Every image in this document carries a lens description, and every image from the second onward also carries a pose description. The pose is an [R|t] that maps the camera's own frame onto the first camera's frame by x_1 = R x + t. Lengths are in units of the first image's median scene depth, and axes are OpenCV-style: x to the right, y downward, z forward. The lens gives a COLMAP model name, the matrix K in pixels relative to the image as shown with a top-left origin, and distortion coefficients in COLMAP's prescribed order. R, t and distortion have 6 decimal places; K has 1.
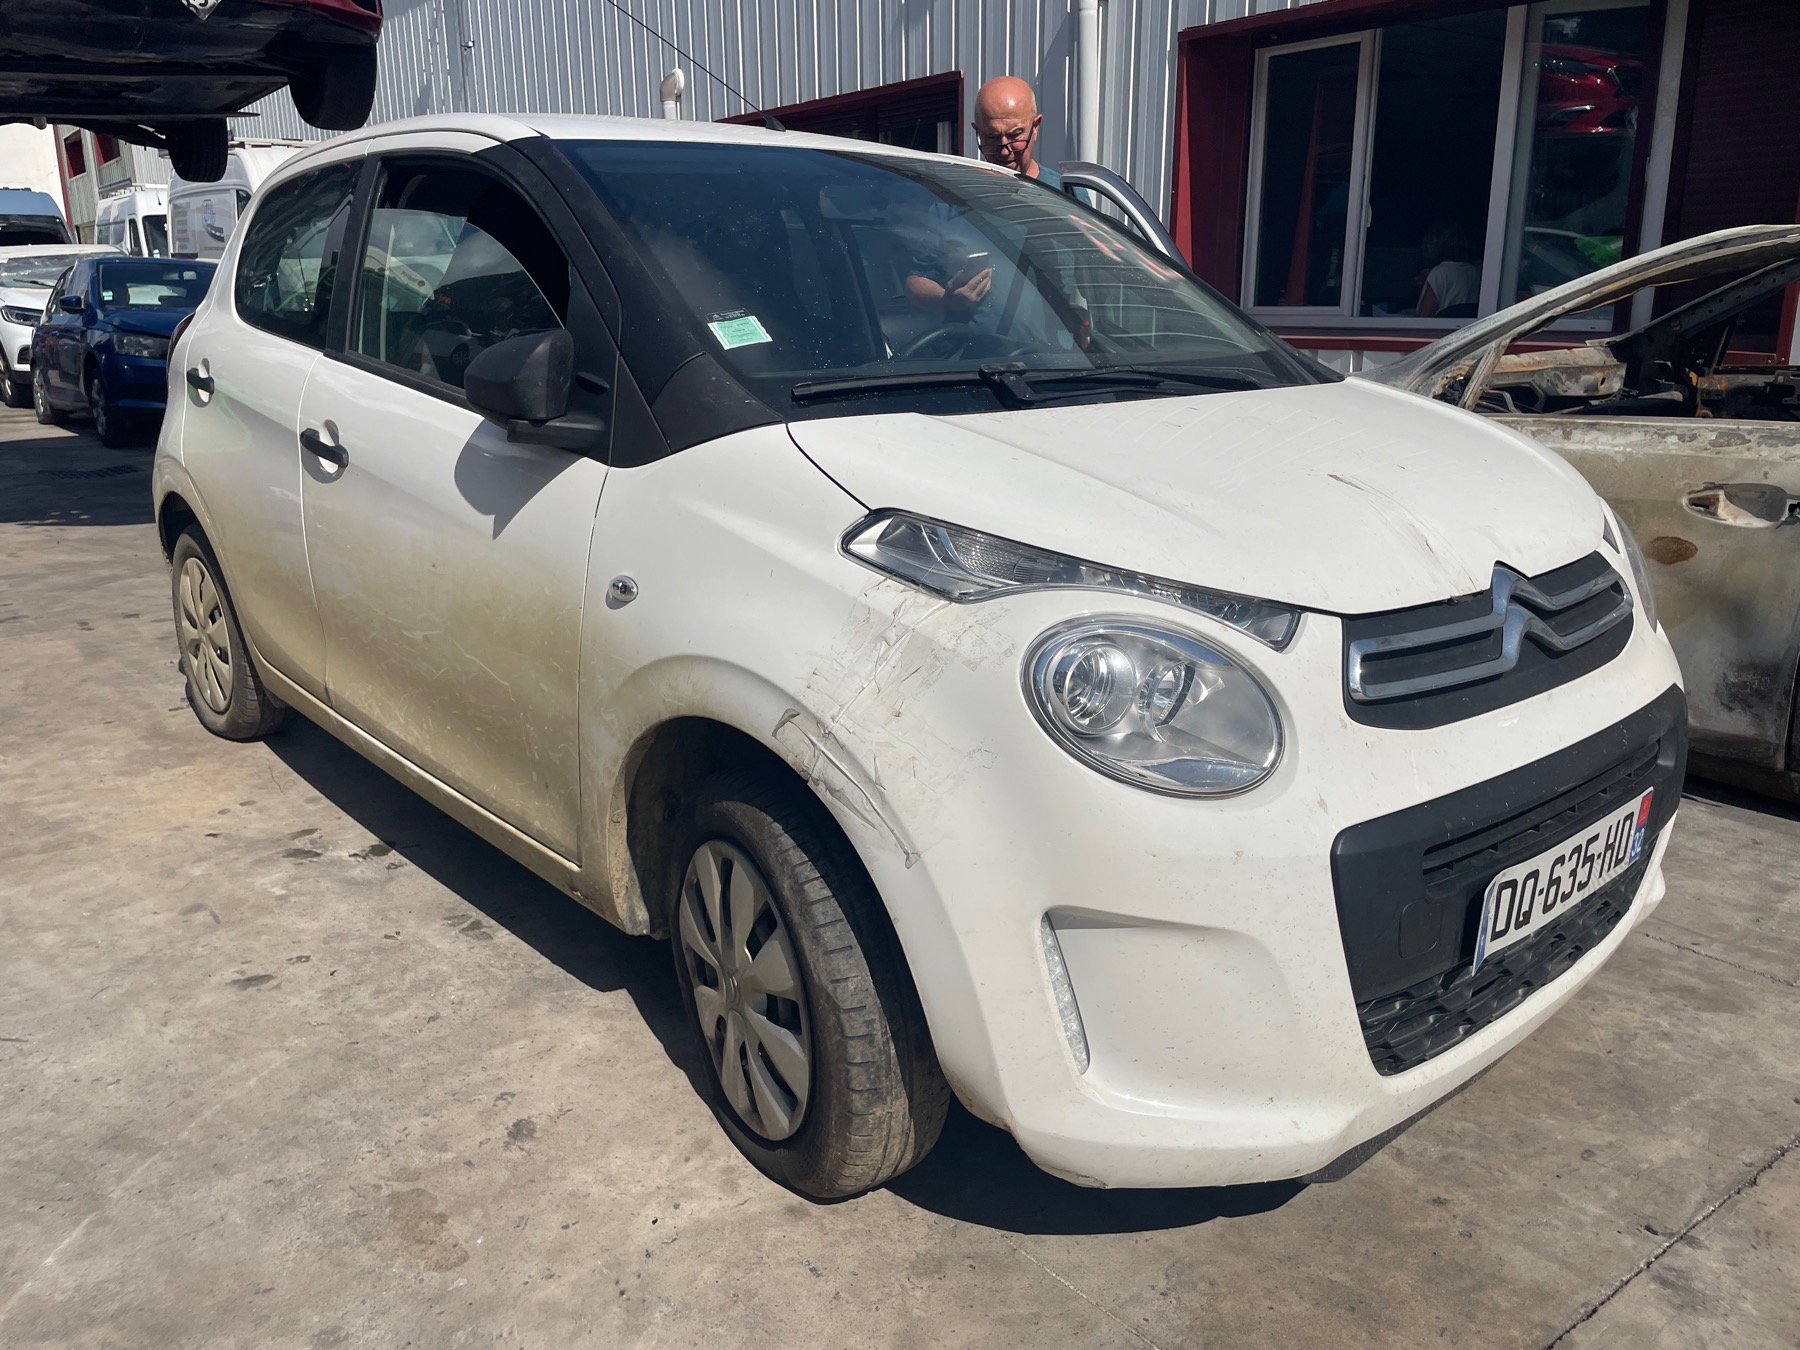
lens RADIAL K [[1366.0, 0, 895.1], [0, 1366.0, 679.1], [0, 0, 1]] dist [0.074532, -0.100971]
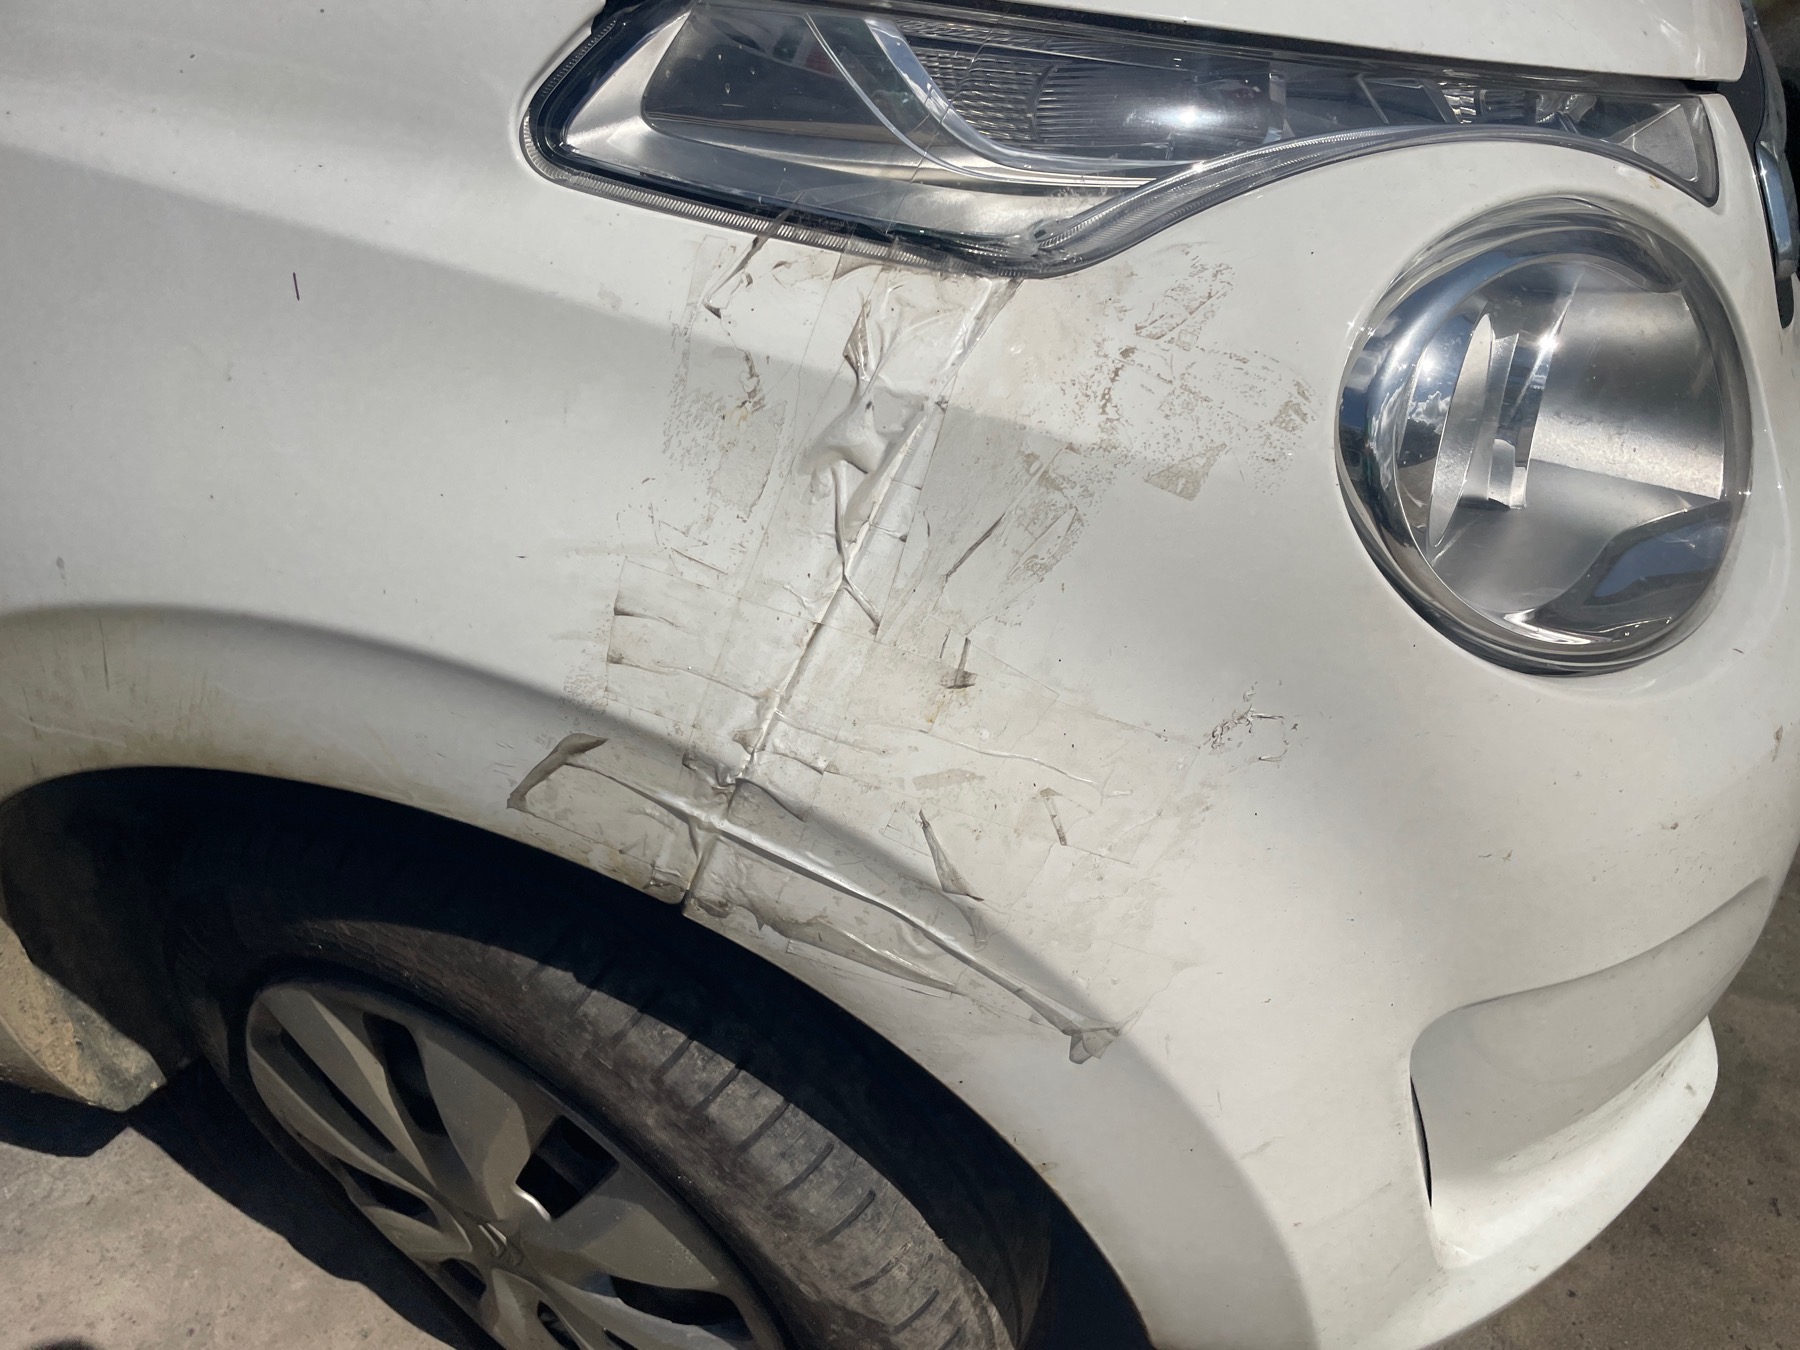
lens RADIAL K [[1366.0, 0, 906.2], [0, 1366.0, 673.7], [0, 0, 1]] dist [0.074532, -0.100971]
pose [[0.859172, -0.347398, 0.375683, -0.120716], [0.187843, 0.897081, 0.399950, -0.099394], [-0.475960, -0.273057, 0.836004, 0.691231]]
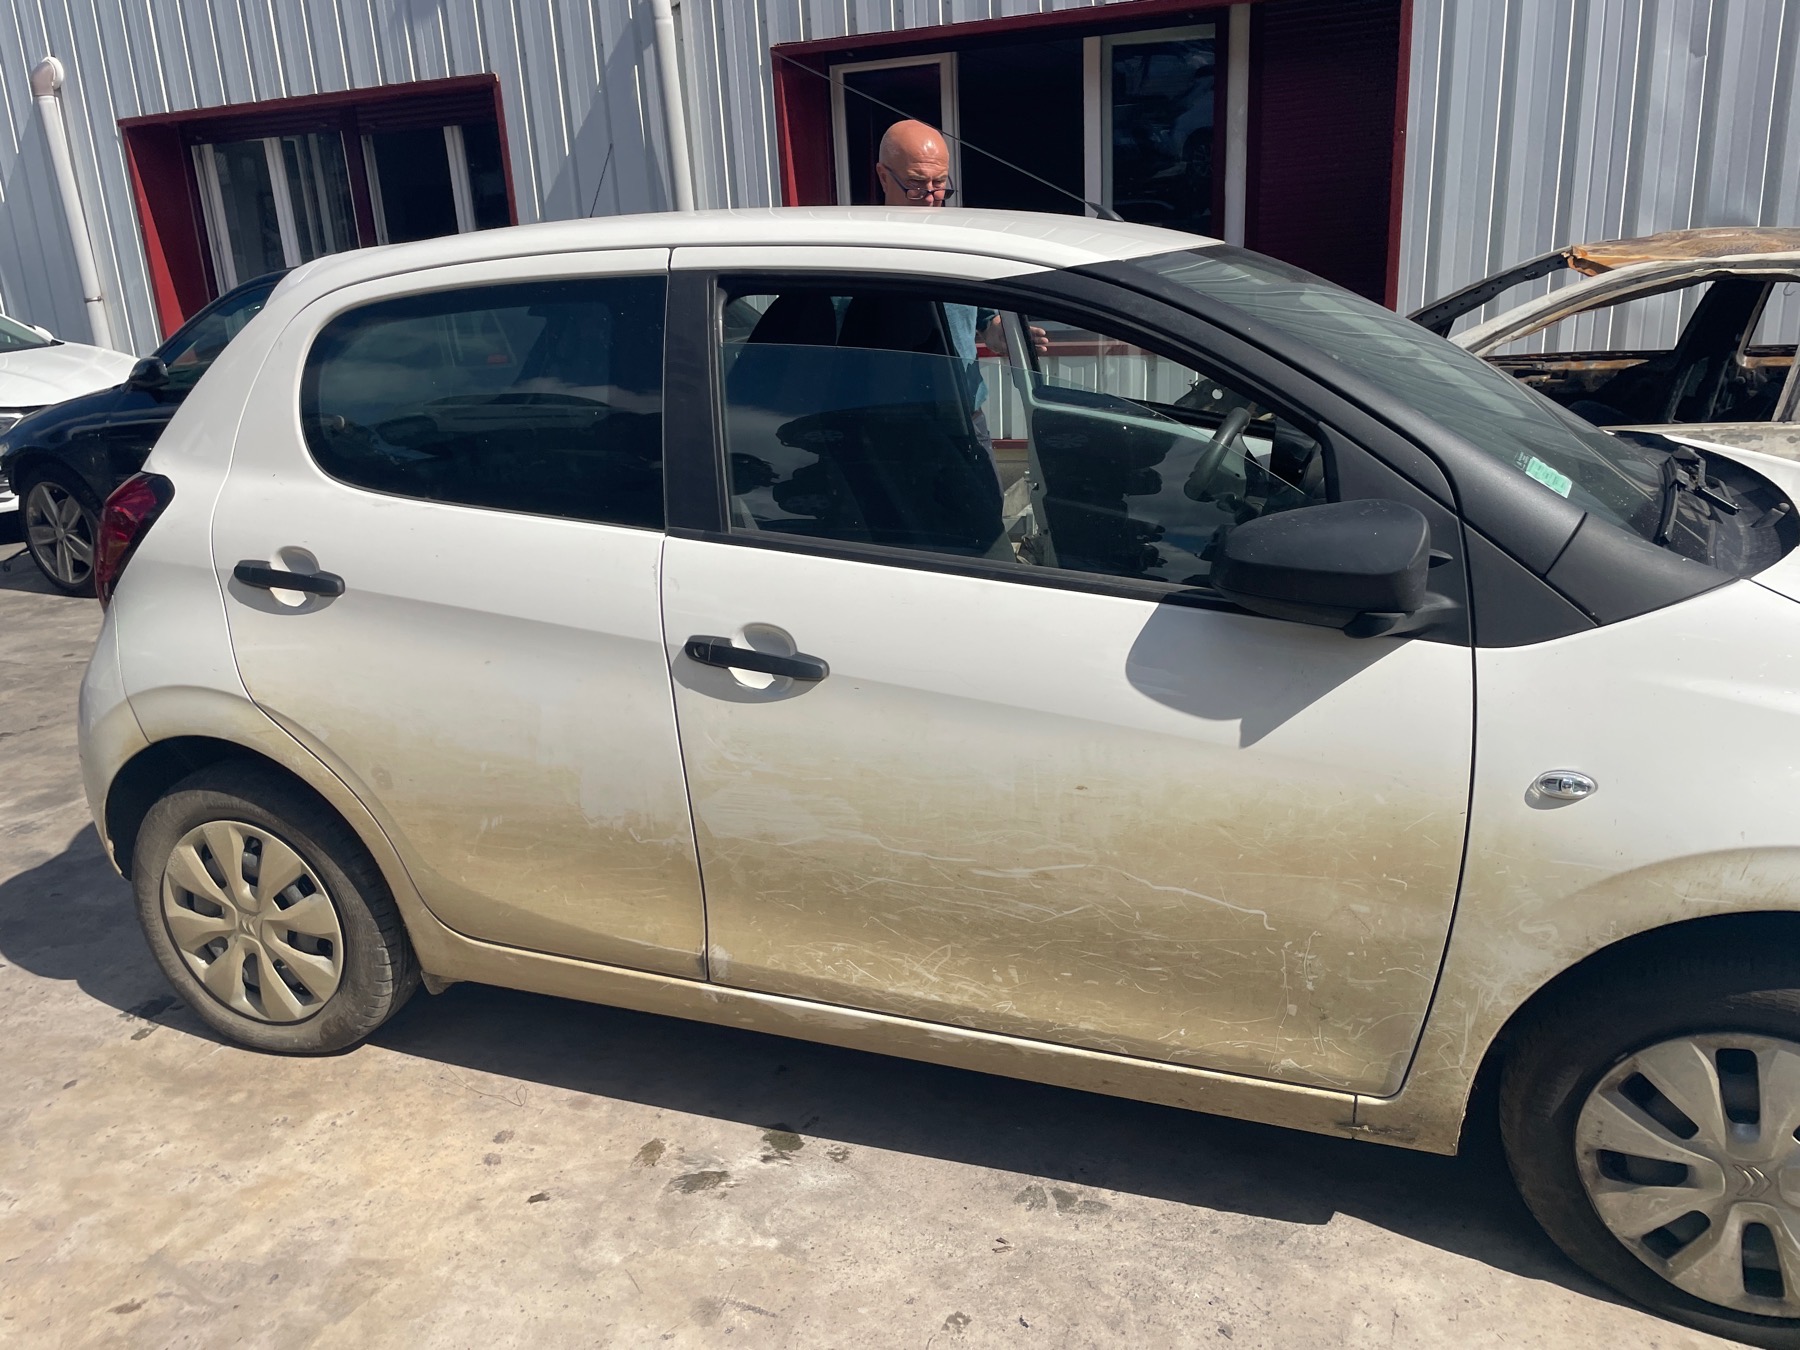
lens RADIAL K [[1366.0, 0, 863.1], [0, 1366.0, 649.1], [0, 0, 1]] dist [0.074532, -0.100971]
pose [[0.869933, -0.175401, 0.460925, -1.136253], [0.176295, 0.983462, 0.041515, -0.309702], [-0.460583, 0.045143, 0.886468, 0.475914]]
